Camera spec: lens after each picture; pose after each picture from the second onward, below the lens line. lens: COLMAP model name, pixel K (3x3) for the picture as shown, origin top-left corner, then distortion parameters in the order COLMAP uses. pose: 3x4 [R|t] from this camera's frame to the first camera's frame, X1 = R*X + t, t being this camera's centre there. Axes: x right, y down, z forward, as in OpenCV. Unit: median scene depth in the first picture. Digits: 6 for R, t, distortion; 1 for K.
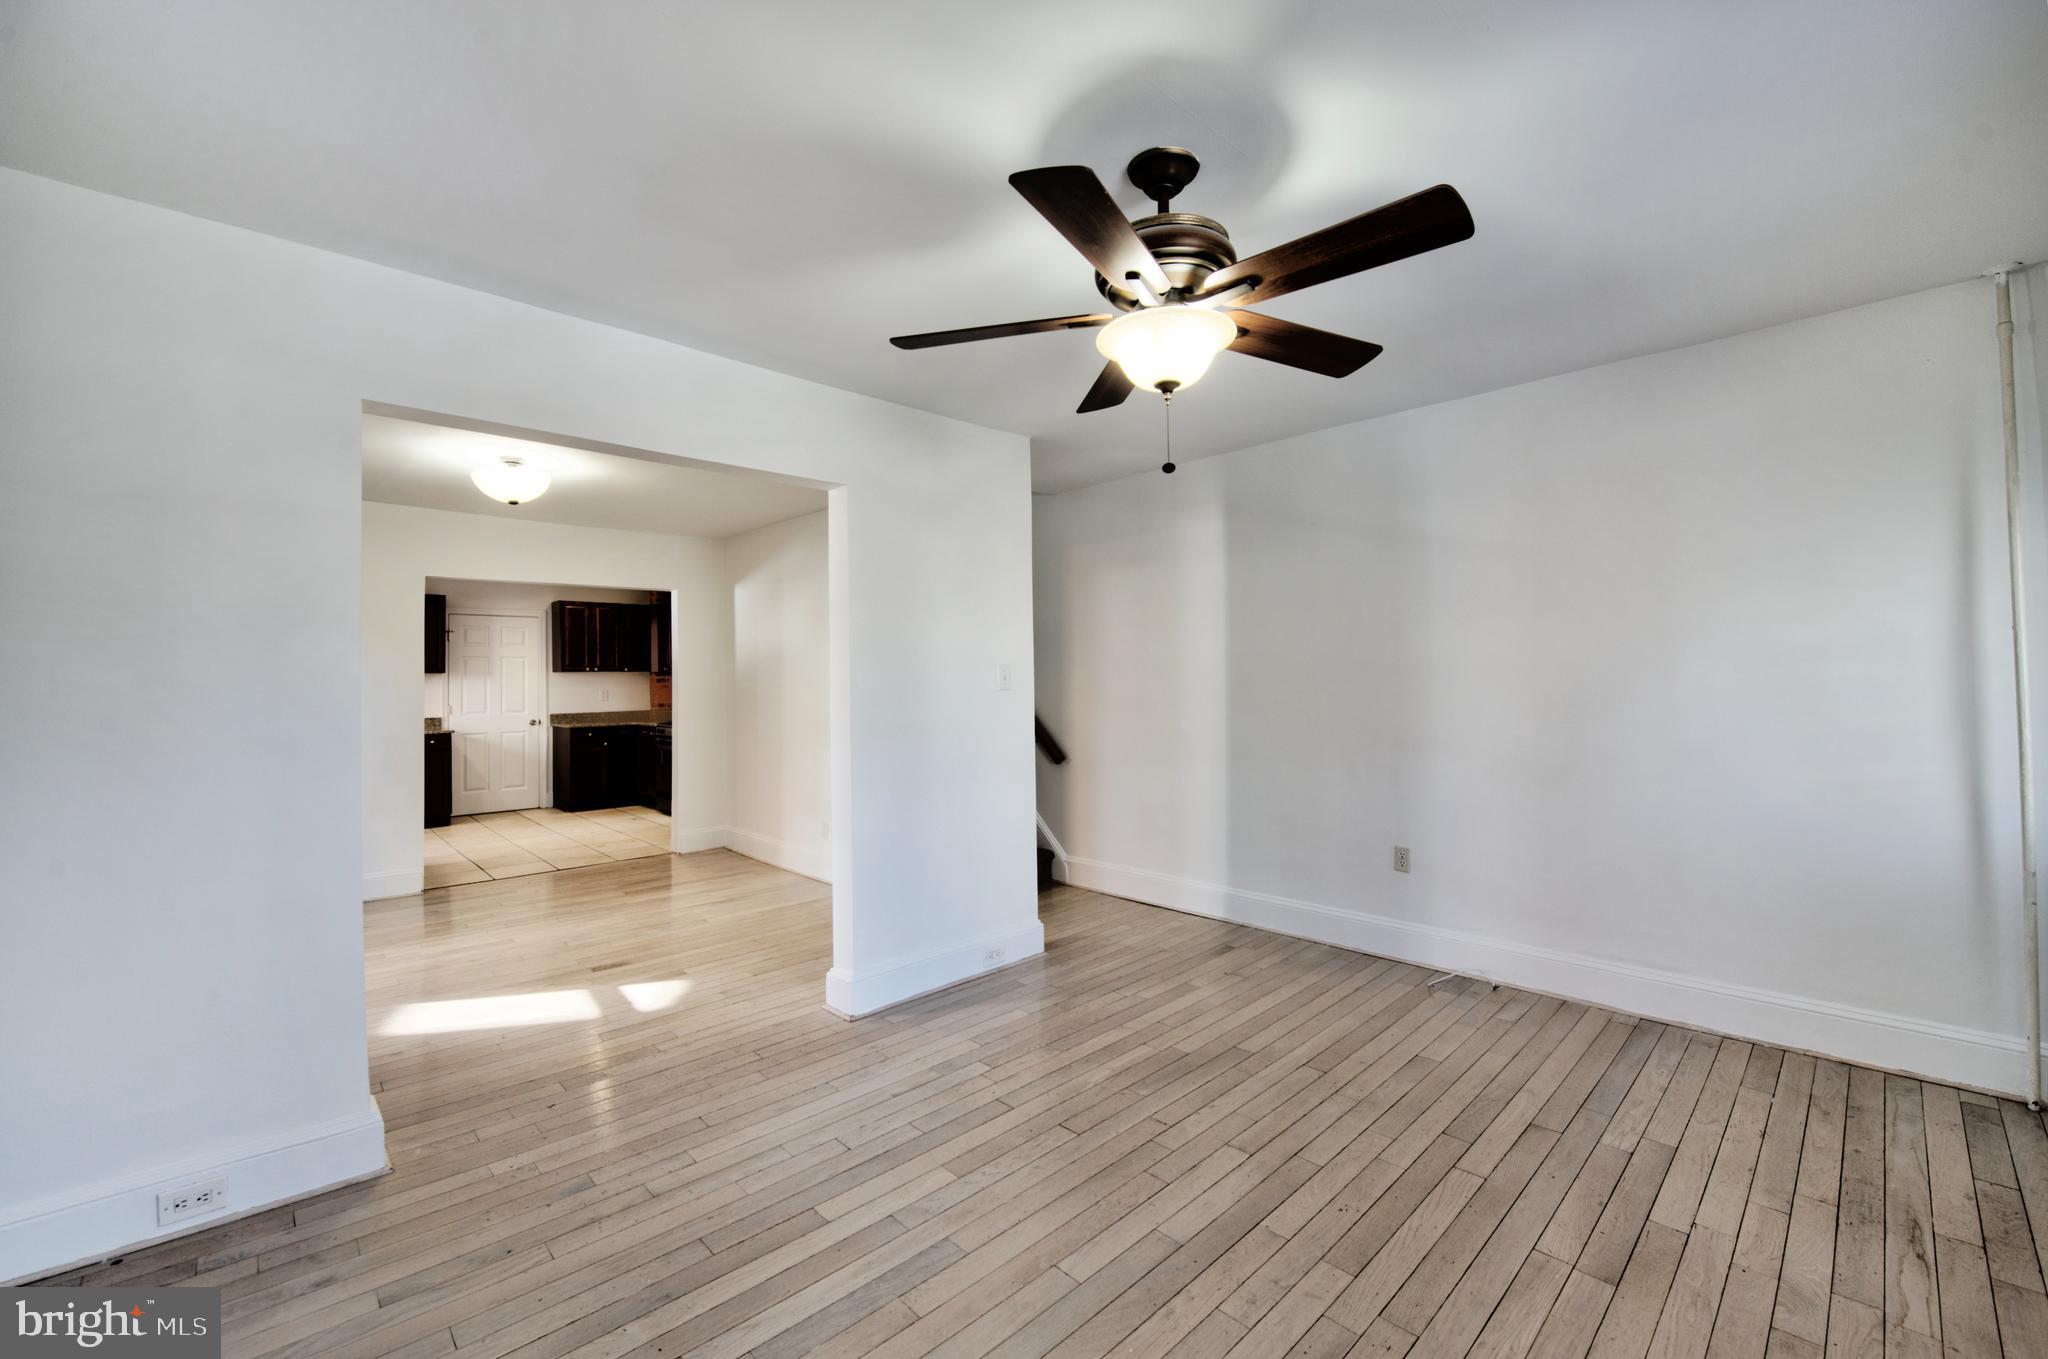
lens RADIAL K [[822.8, 0, 1019.8], [0, 822.8, 667.9], [0, 0, 1]] dist [-0.013250, -0.001659]
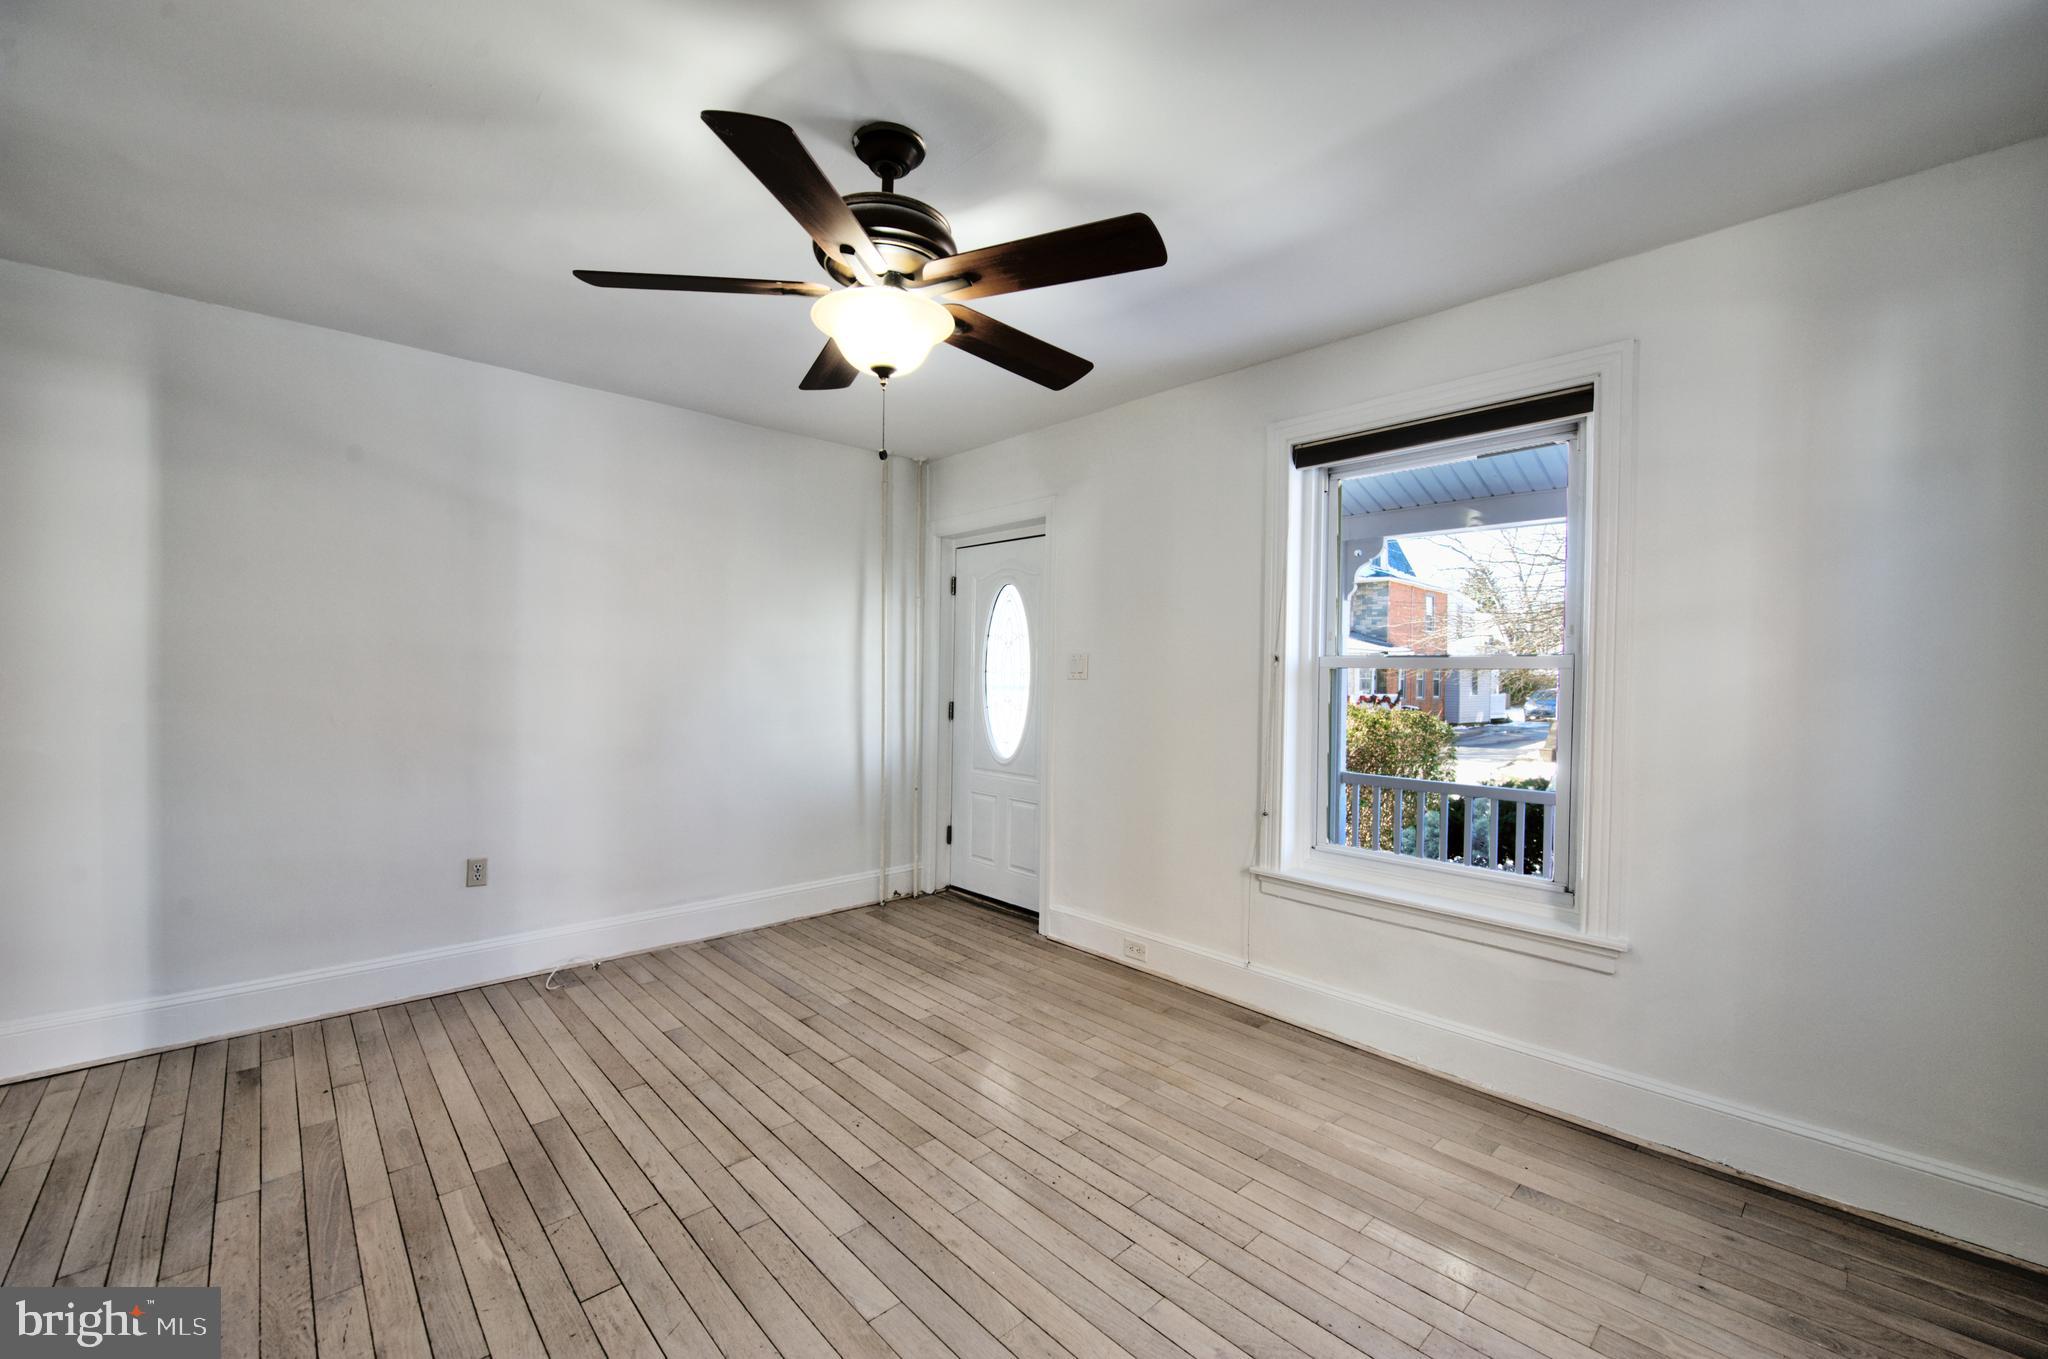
lens RADIAL K [[822.8, 0, 1022.0], [0, 822.8, 689.3], [0, 0, 1]] dist [-0.013250, -0.001659]
pose [[0.010082, -0.004753, 0.999938, -0.525687], [-0.028242, 0.999588, 0.005036, 0.019544], [-0.999550, -0.028291, 0.009943, 0.525443]]
